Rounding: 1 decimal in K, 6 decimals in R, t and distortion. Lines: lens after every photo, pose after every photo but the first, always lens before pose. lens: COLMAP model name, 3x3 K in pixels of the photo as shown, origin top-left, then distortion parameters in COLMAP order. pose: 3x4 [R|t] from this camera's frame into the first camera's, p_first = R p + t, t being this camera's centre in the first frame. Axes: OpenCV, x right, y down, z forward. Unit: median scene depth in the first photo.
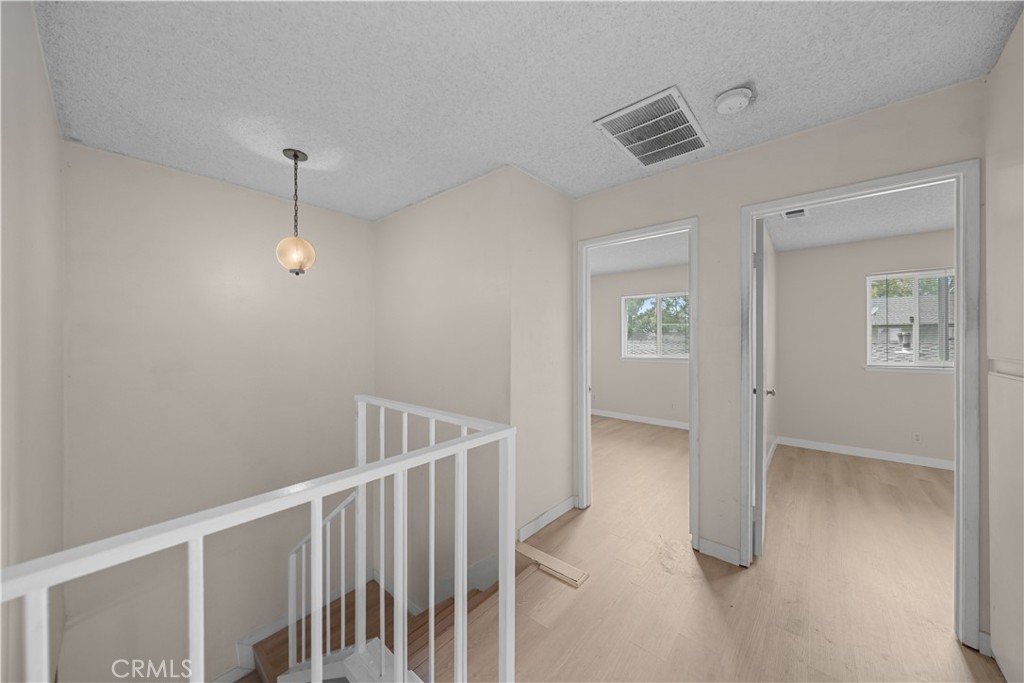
lens RADIAL K [[354.6, 0, 512.4], [0, 354.6, 341.3], [0, 0, 1]] dist [-0.000559, -0.000095]
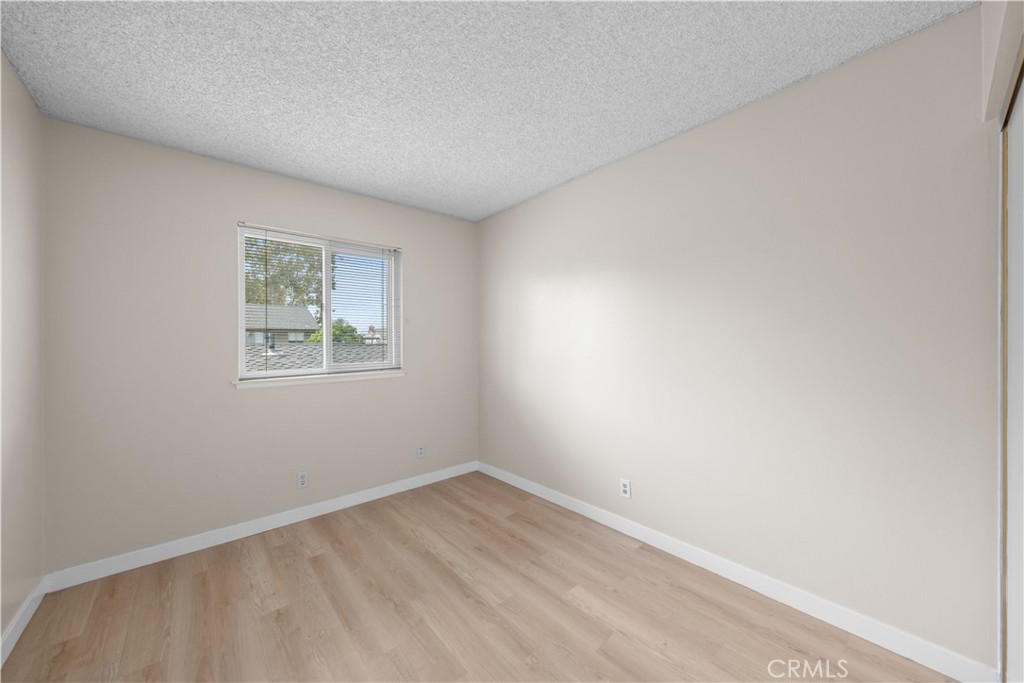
lens RADIAL K [[371.6, 0, 508.0], [0, 371.6, 343.0], [0, 0, 1]] dist [0.000574, 0.000187]
pose [[0.153838, -0.001171, 0.988095, 0.455535], [0.005083, 0.999987, 0.000393, 0.007604], [-0.988083, 0.004962, 0.153842, 0.457760]]
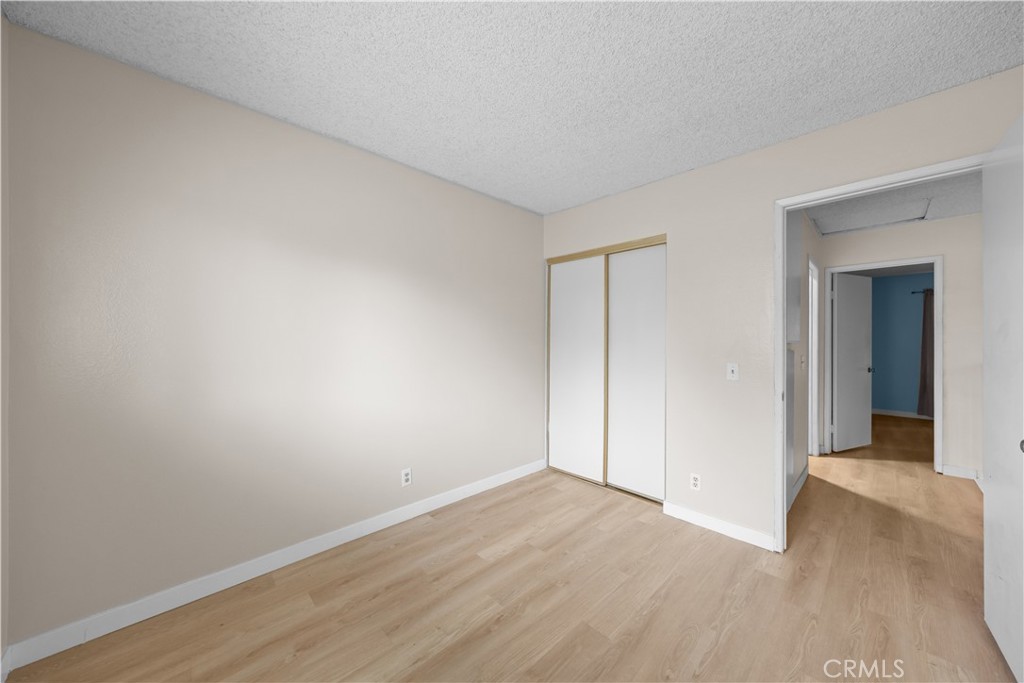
lens RADIAL K [[354.6, 0, 509.6], [0, 354.6, 341.6], [0, 0, 1]] dist [-0.000559, -0.000095]
pose [[-0.994045, 0.002197, 0.108952, 0.841718], [0.002751, 0.999984, 0.004934, 0.007530], [-0.108939, 0.005205, -0.994035, 0.959800]]
